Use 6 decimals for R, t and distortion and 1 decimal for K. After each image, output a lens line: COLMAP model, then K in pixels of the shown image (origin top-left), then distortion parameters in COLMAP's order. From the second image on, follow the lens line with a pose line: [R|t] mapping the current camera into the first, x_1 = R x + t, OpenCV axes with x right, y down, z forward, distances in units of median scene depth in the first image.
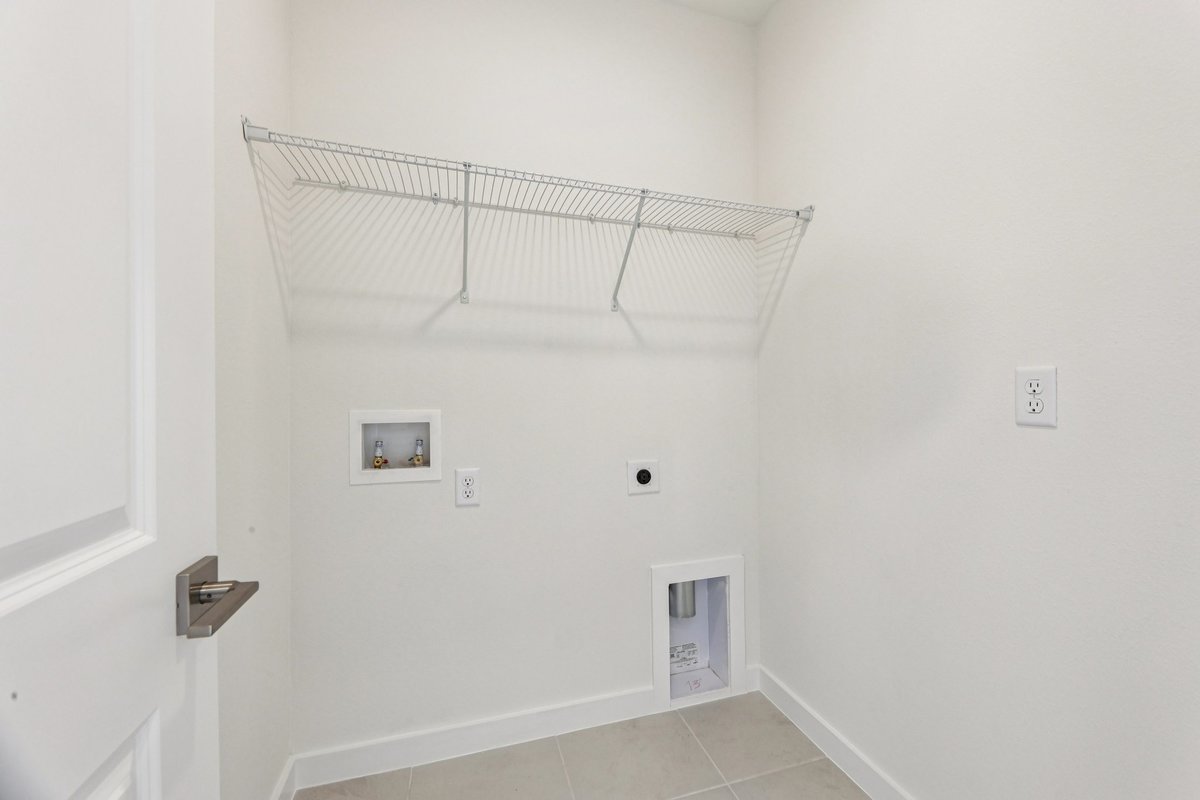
lens RADIAL K [[489.4, 0, 620.9], [0, 489.4, 389.7], [0, 0, 1]] dist [-0.000289, -0.000249]
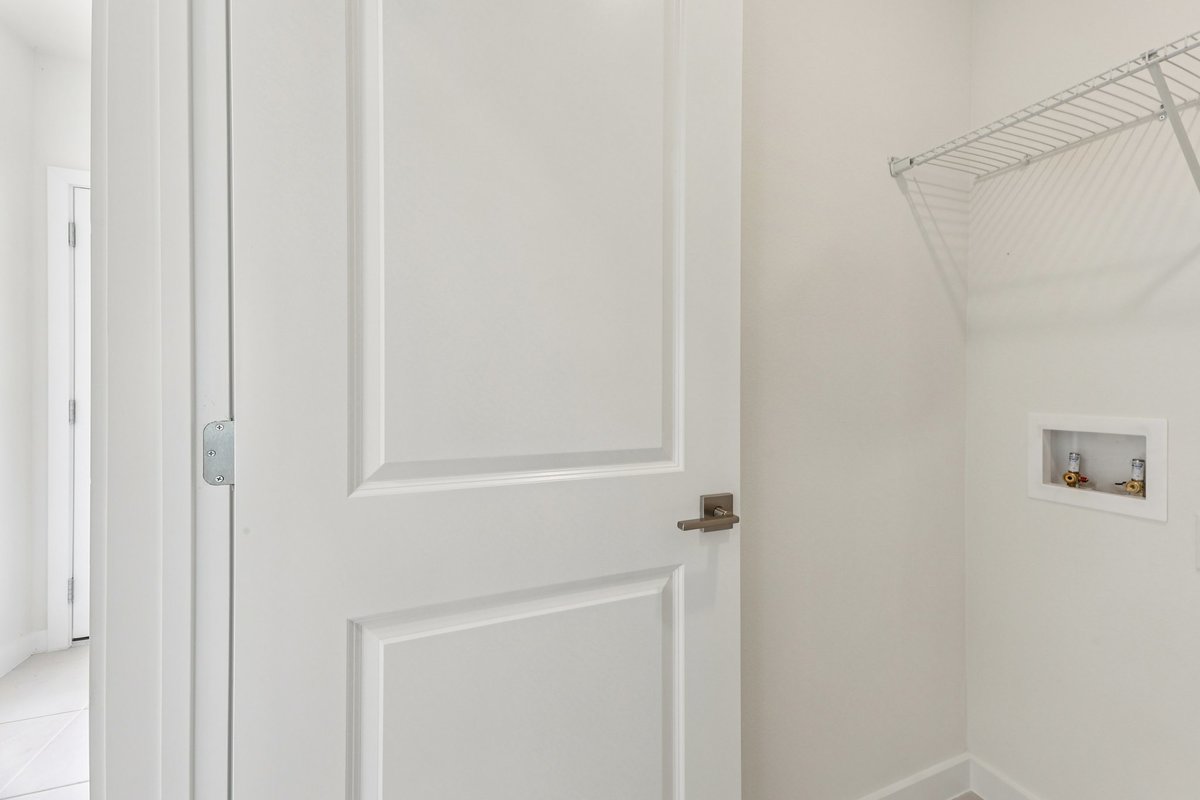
lens RADIAL K [[489.4, 0, 620.9], [0, 489.4, 389.7], [0, 0, 1]] dist [-0.000289, -0.000249]
pose [[0.068830, 0.000661, -0.997628, 0.269462], [-0.002909, 0.999996, 0.000462, 0.002099], [0.997624, 0.002870, 0.068832, 0.202582]]
